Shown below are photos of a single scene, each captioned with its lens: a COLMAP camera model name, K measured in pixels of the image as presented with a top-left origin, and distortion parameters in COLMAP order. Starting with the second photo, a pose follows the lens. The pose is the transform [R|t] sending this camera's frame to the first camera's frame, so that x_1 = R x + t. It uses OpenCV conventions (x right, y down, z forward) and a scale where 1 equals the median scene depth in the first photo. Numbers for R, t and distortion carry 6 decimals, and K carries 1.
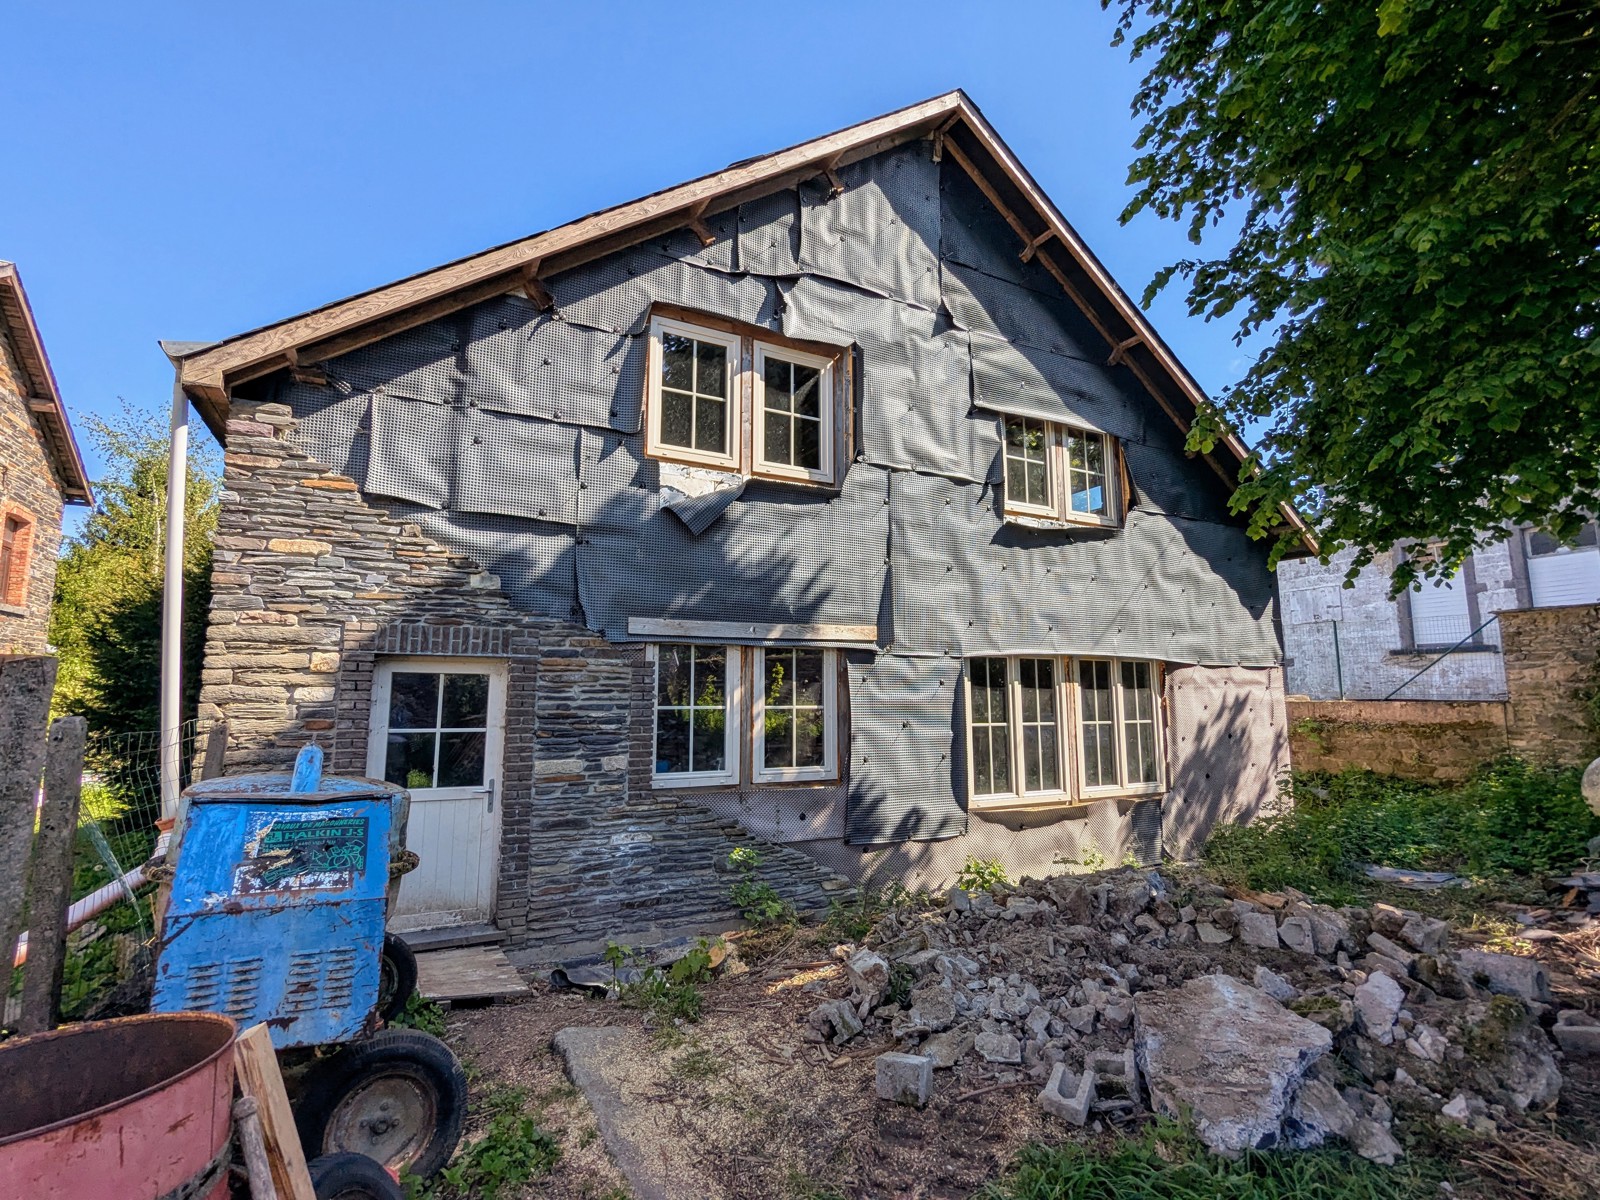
lens RADIAL K [[758.1, 0, 796.2], [0, 758.1, 591.8], [0, 0, 1]] dist [-0.004656, 0.002025]
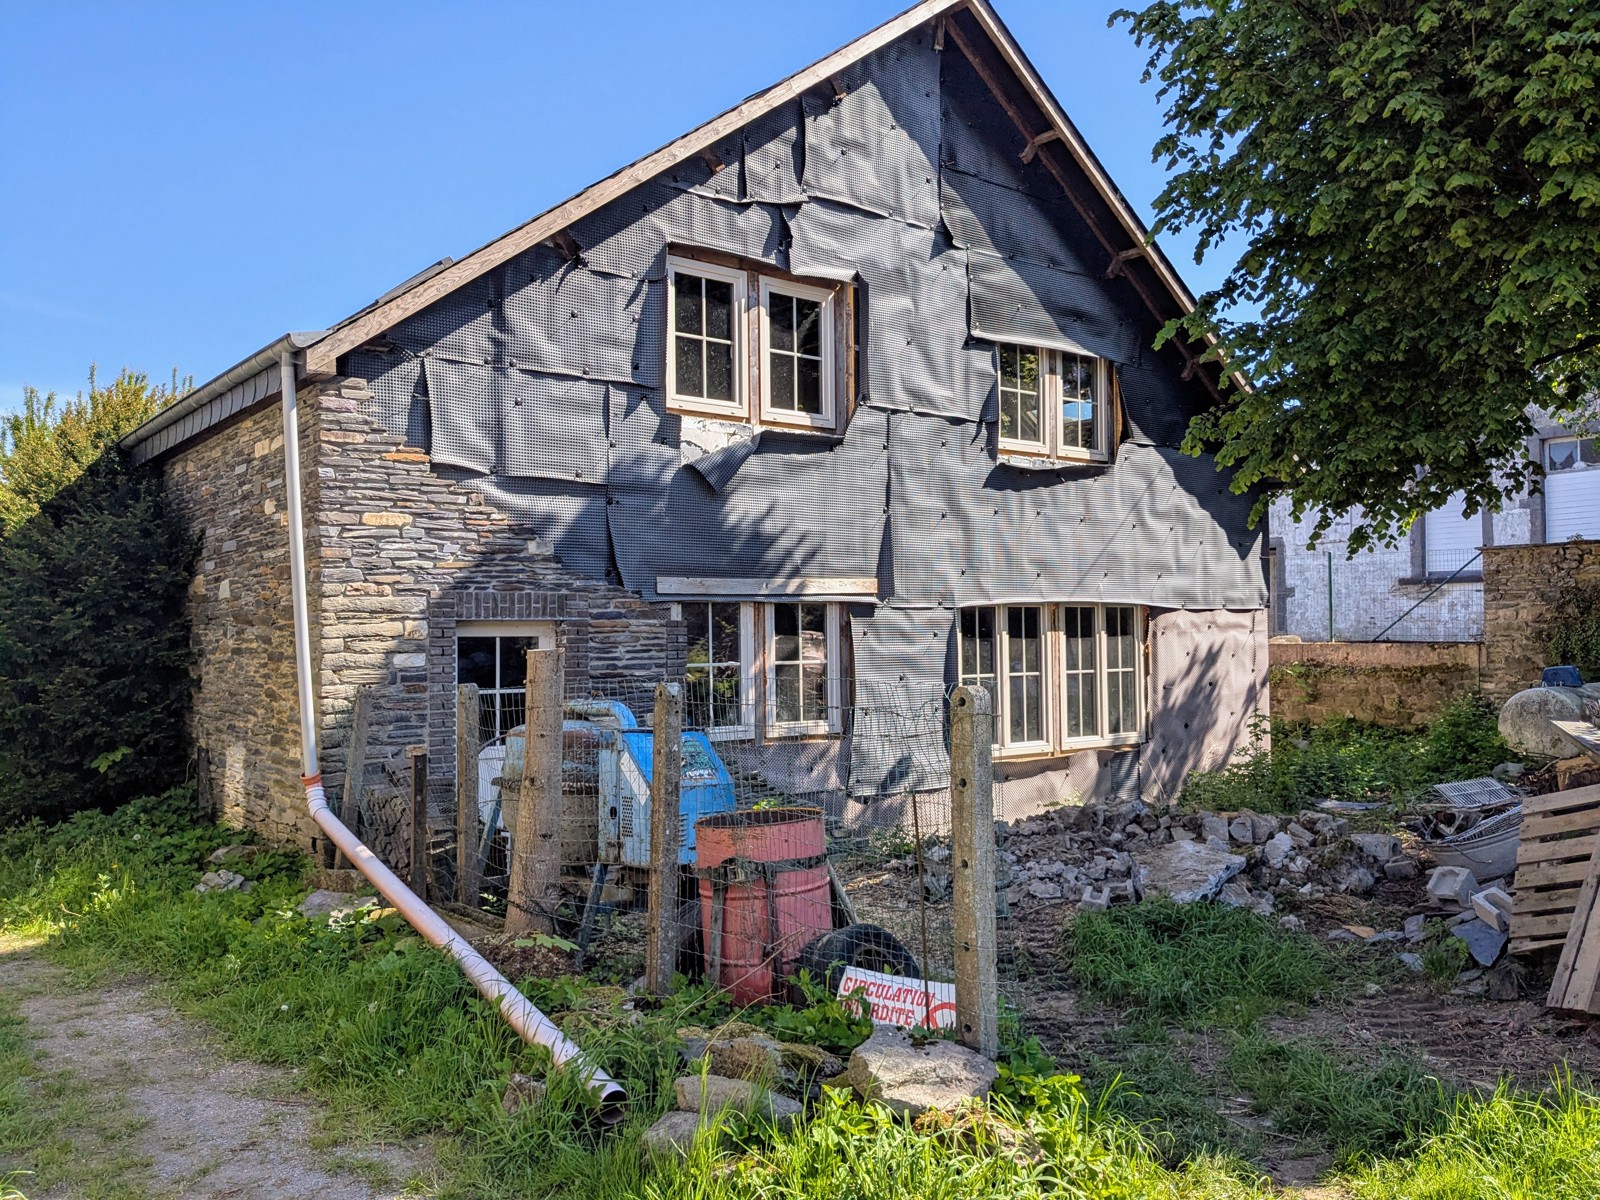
lens RADIAL K [[1254.3, 0, 794.1], [0, 1254.3, 603.2], [0, 0, 1]] dist [0.045718, -0.082072]
pose [[0.982579, -0.006433, 0.185736, -0.311995], [-0.014926, 0.993441, 0.113371, -0.108968], [-0.185247, -0.114168, 0.976038, -0.583908]]
